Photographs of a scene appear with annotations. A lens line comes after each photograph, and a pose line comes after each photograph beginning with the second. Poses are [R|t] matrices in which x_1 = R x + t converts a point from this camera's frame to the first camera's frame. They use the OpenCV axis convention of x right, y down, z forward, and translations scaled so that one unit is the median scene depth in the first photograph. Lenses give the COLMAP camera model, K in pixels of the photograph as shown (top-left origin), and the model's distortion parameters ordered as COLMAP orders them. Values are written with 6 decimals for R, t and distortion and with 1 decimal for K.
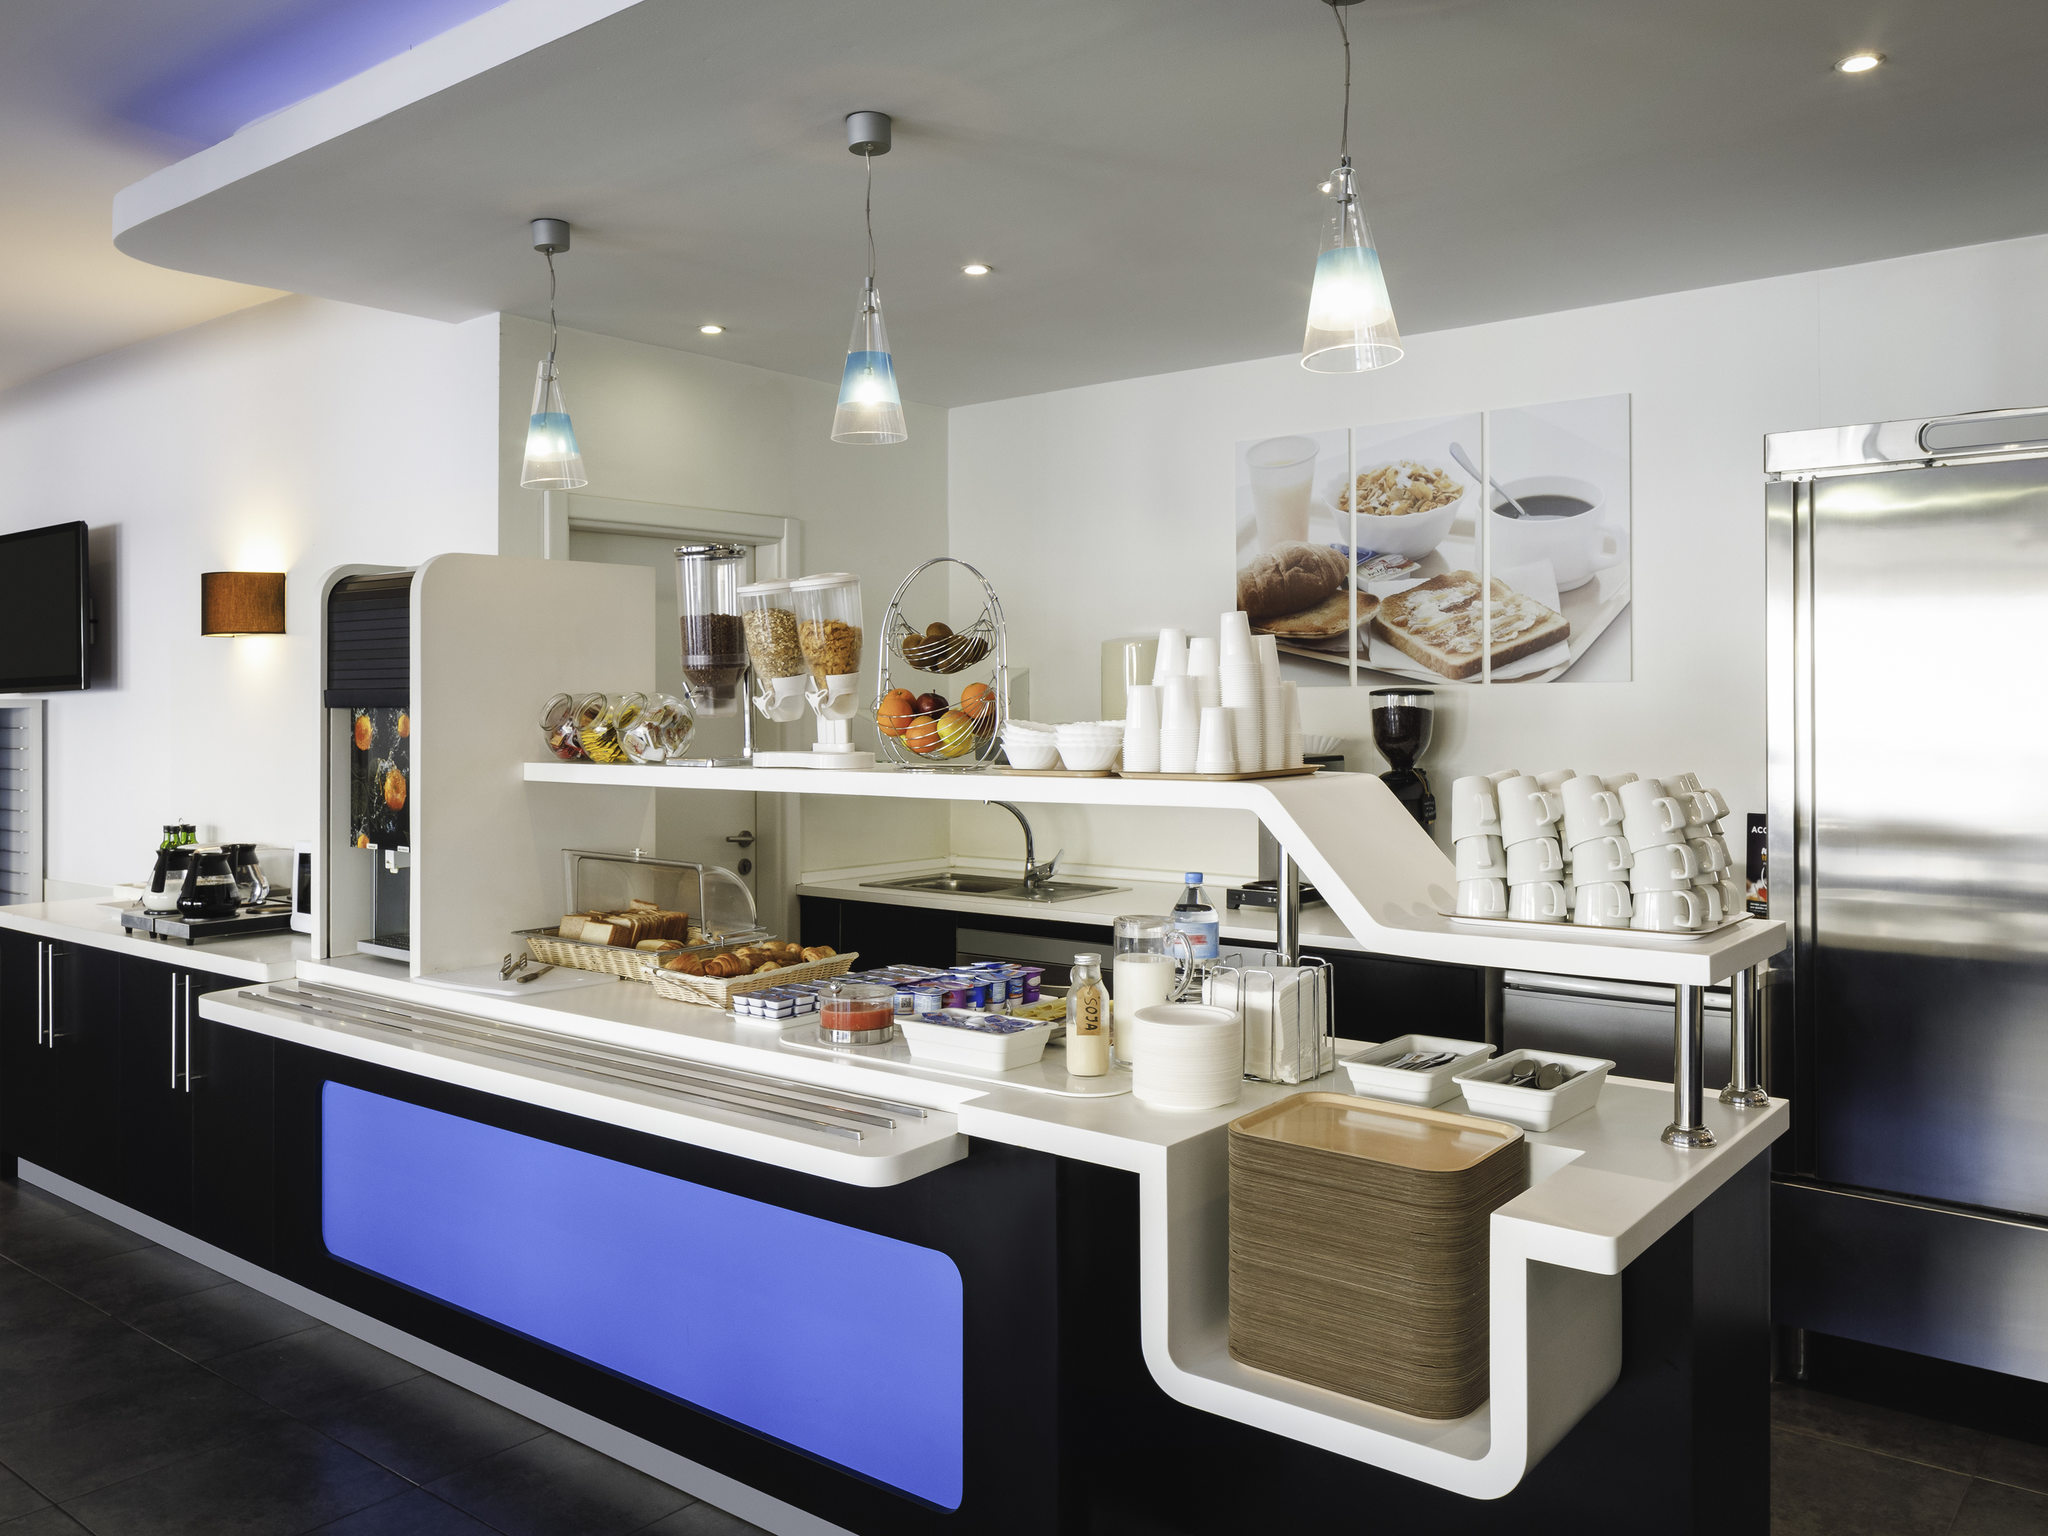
lens RADIAL K [[1573.7, 0, 1022.0], [0, 1573.7, 684.5], [0, 0, 1]] dist [-0.010177, -0.003458]
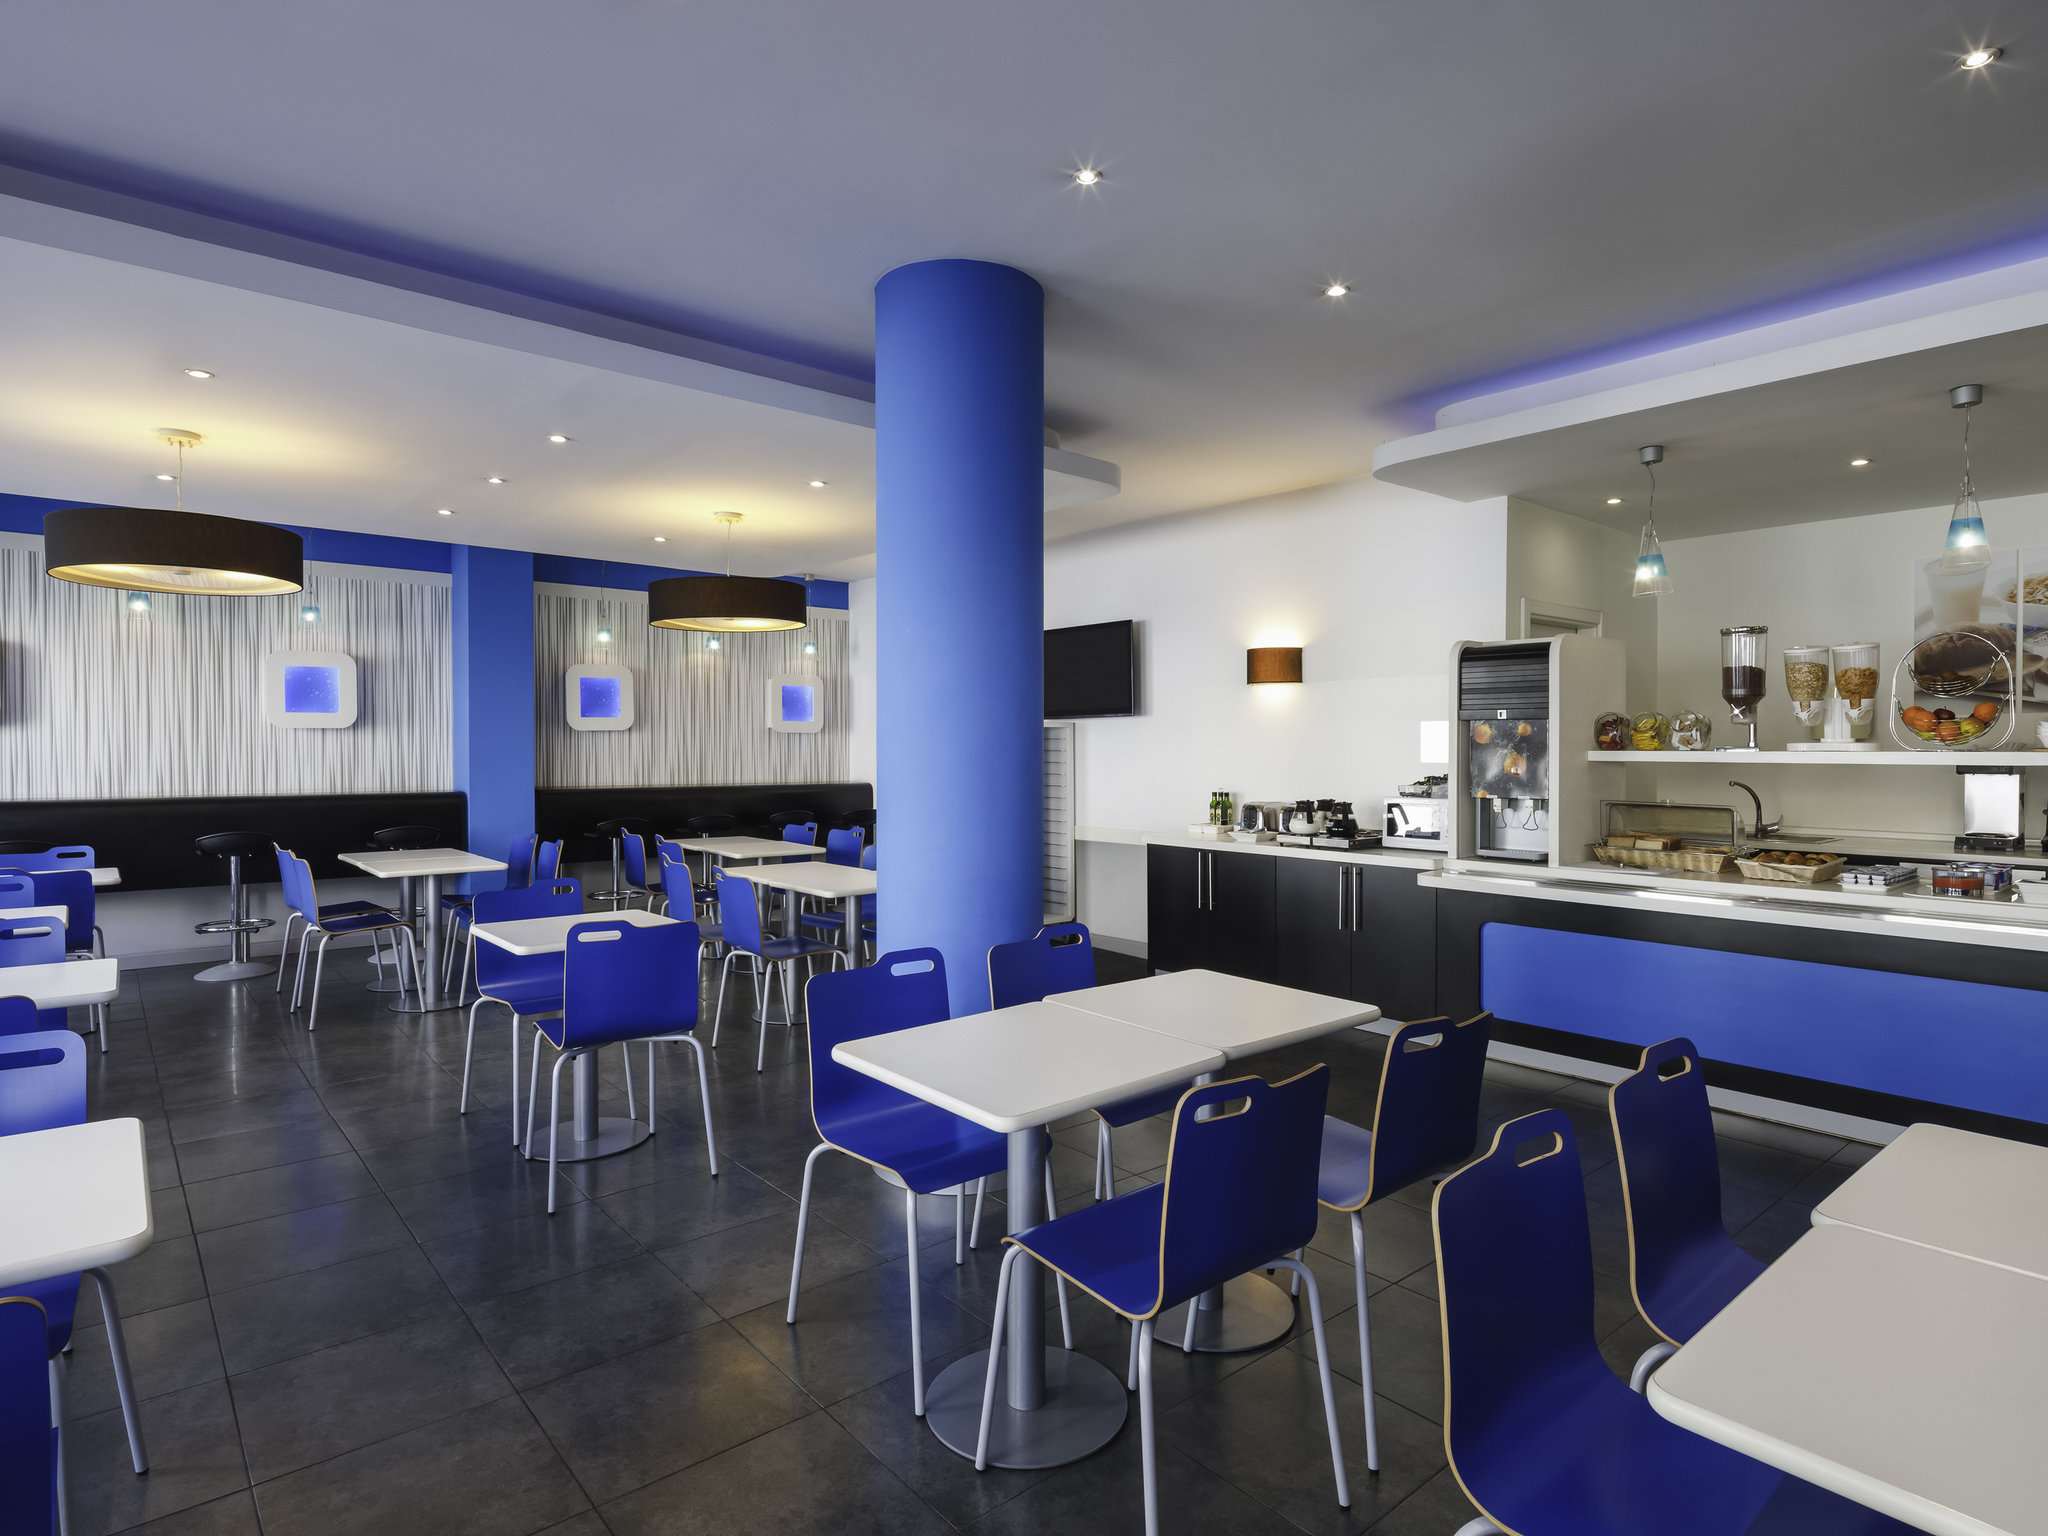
lens RADIAL K [[1116.2, 0, 1018.2], [0, 1116.2, 739.2], [0, 0, 1]] dist [-0.001120, -0.000045]
pose [[0.981998, 0.006576, -0.188776, -0.592901], [-0.005398, 0.999963, 0.006750, 0.026550], [0.188814, -0.005609, 0.981997, -0.303060]]
